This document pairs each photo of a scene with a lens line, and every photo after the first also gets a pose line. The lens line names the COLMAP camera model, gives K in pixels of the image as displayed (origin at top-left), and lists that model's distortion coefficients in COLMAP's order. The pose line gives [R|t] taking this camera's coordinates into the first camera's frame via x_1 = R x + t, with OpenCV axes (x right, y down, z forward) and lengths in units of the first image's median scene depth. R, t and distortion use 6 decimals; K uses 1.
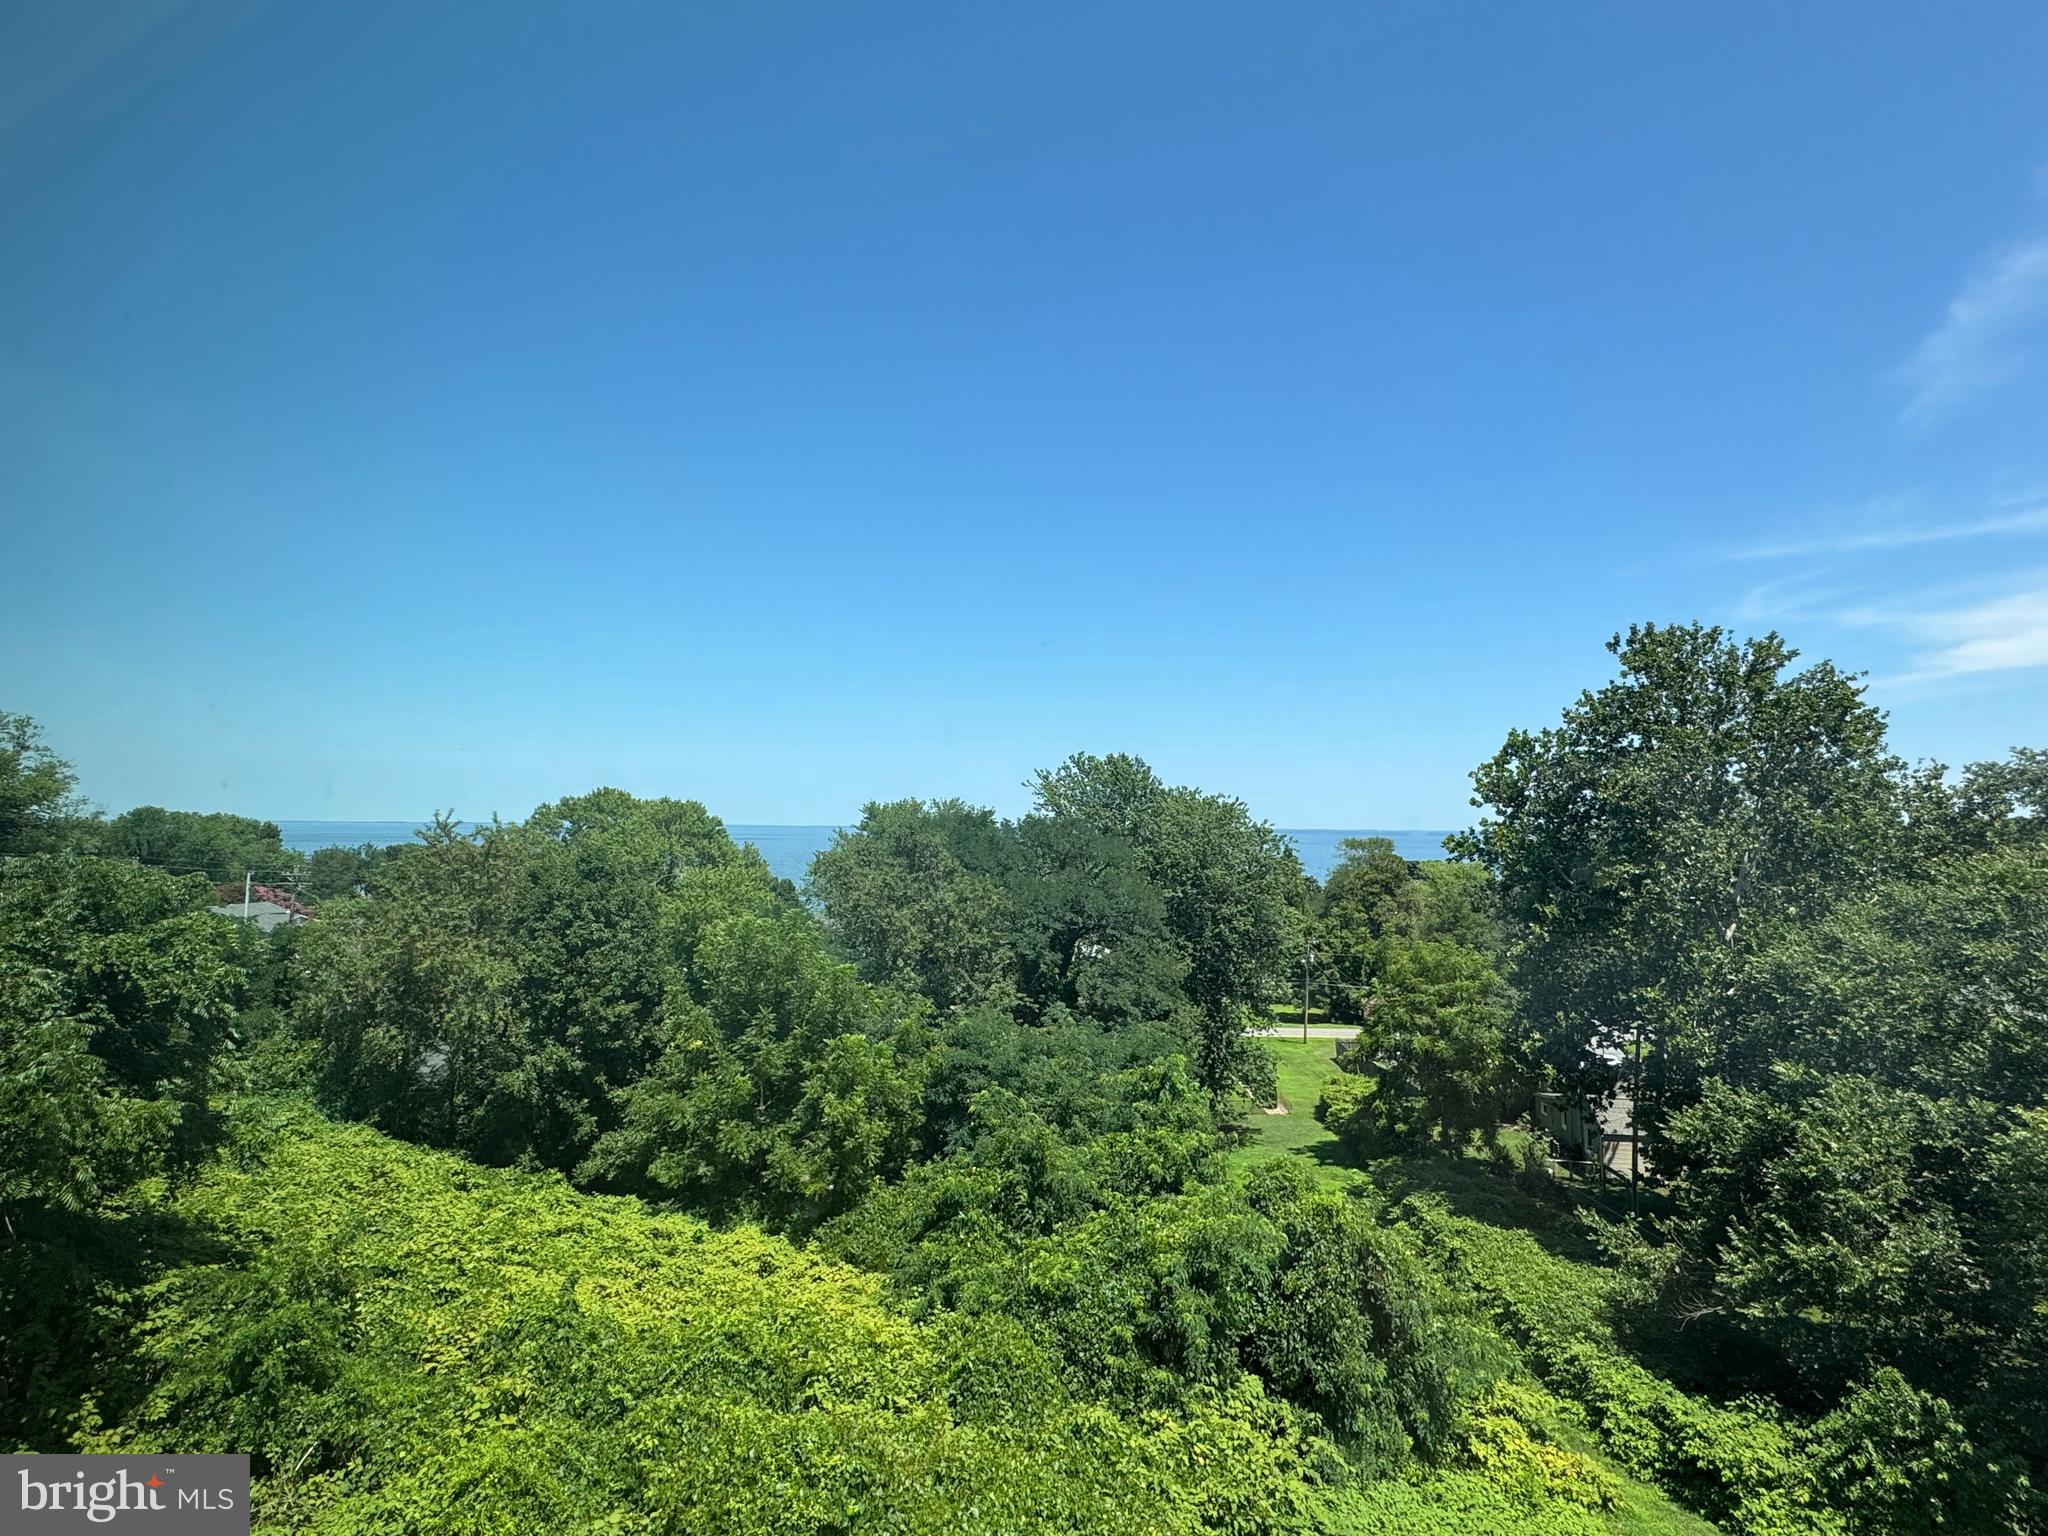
lens RADIAL K [[1021.8, 0, 1021.1], [0, 1021.8, 765.5], [0, 0, 1]] dist [-0.002966, 0.001034]
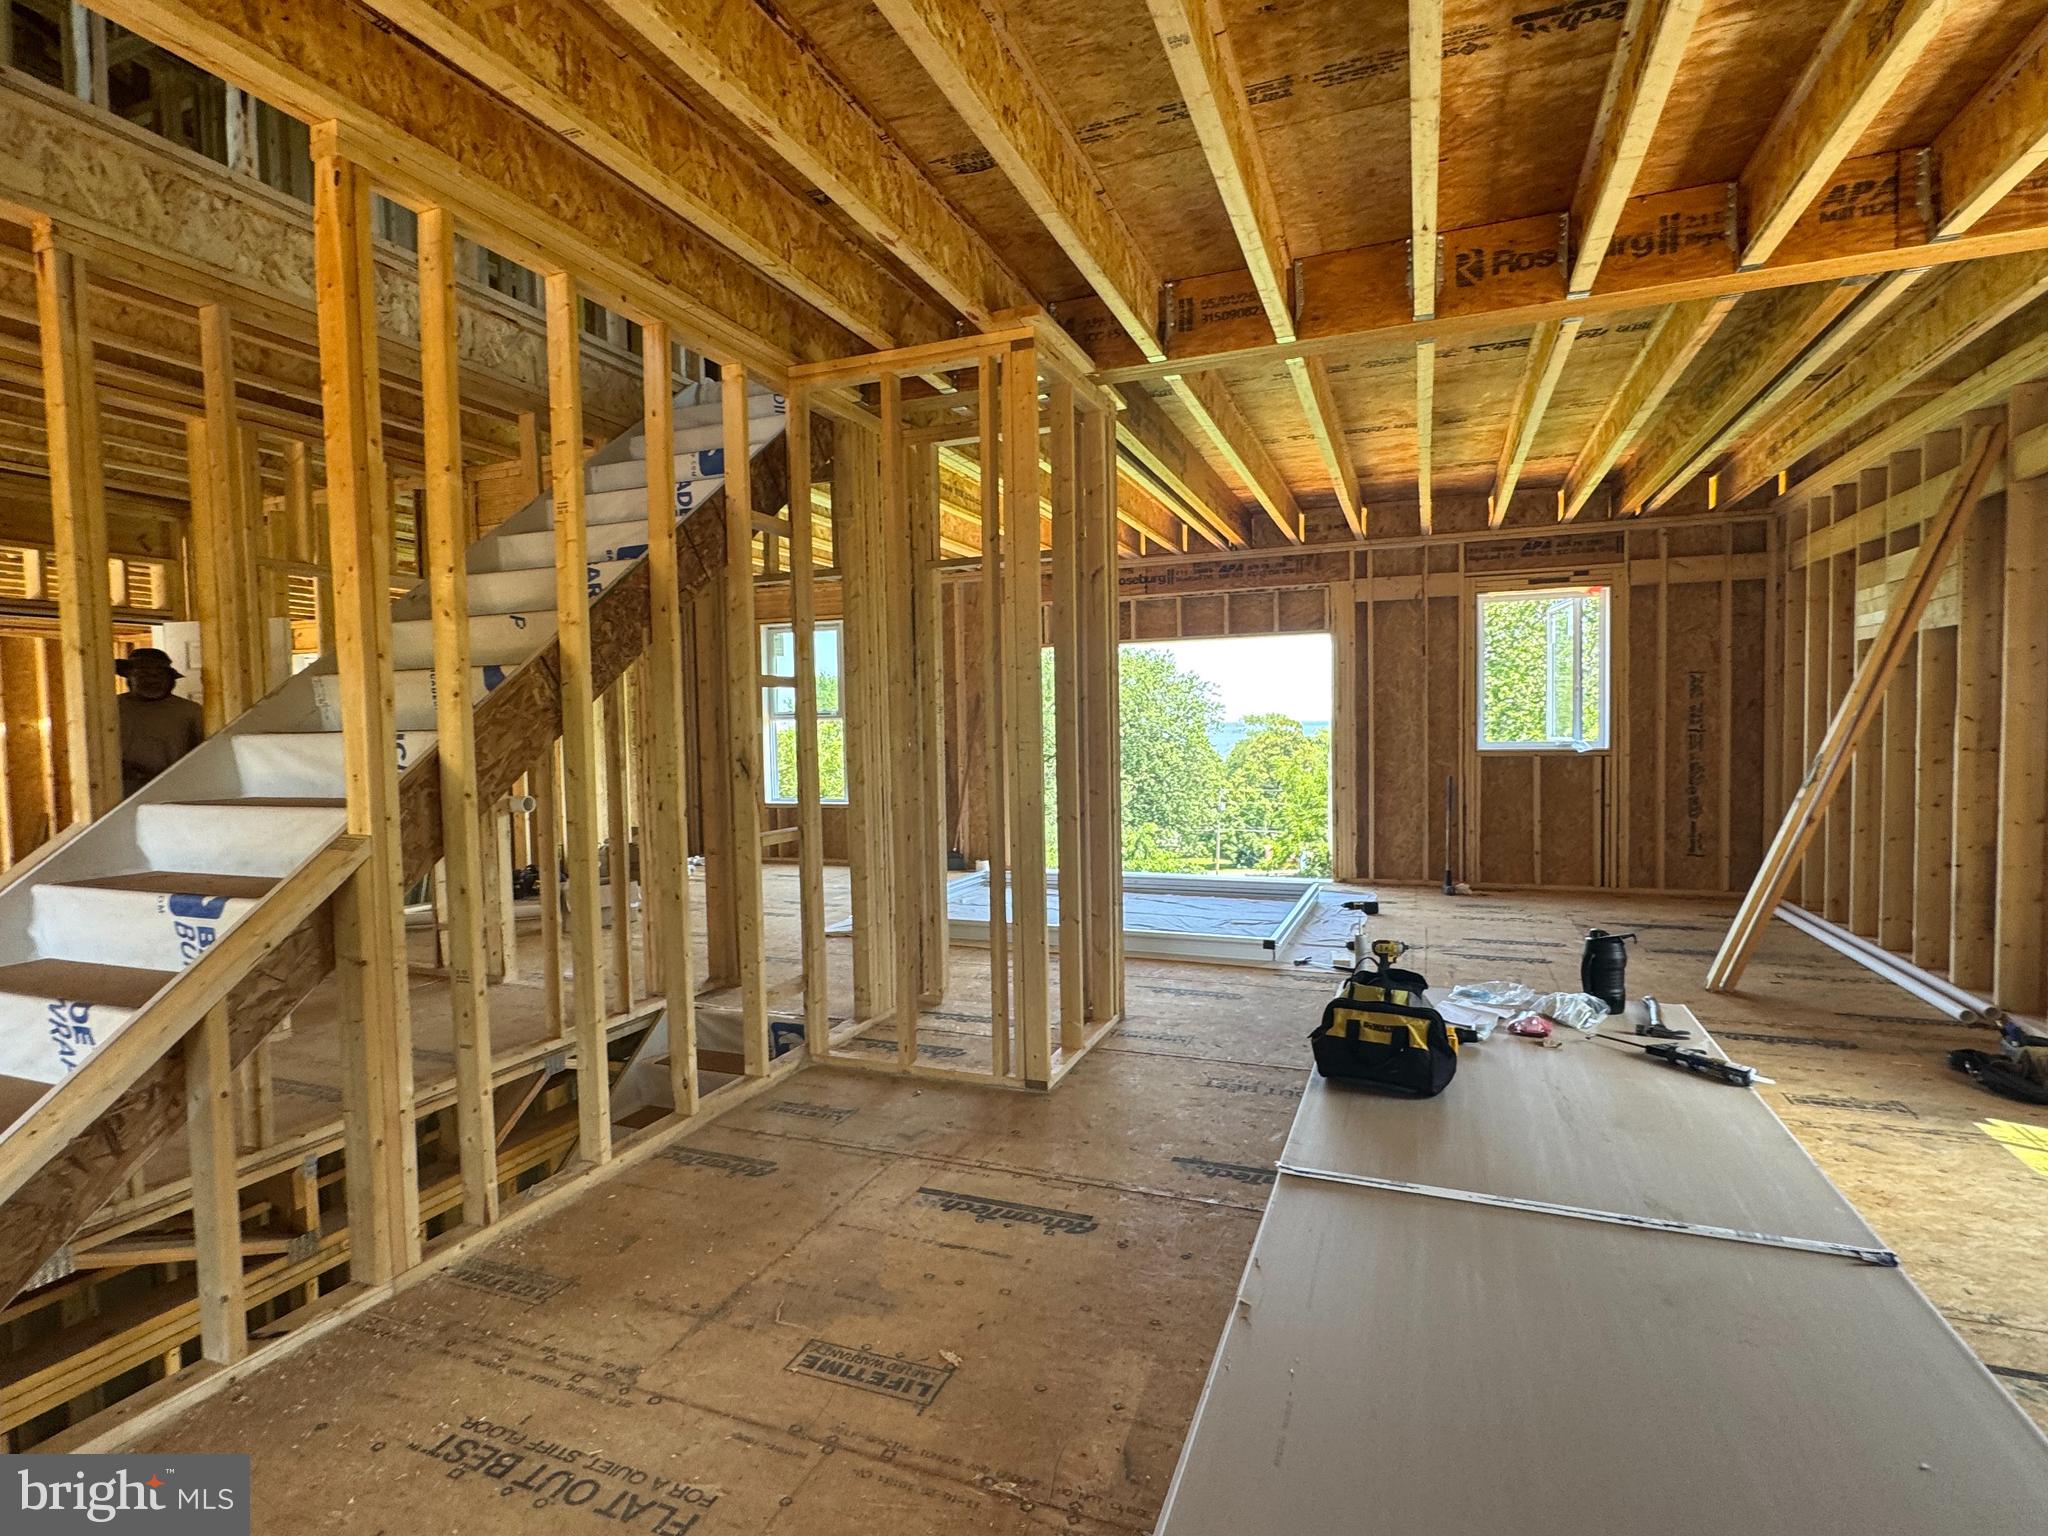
lens RADIAL K [[1024.6, 0, 1025.1], [0, 1024.6, 775.2], [0, 0, 1]] dist [-0.001609, 0.000931]
pose [[0.994286, -0.030920, 0.102173, -0.122013], [0.019854, 0.993996, 0.107601, 0.081473], [-0.104887, -0.104958, 0.988930, -0.227467]]
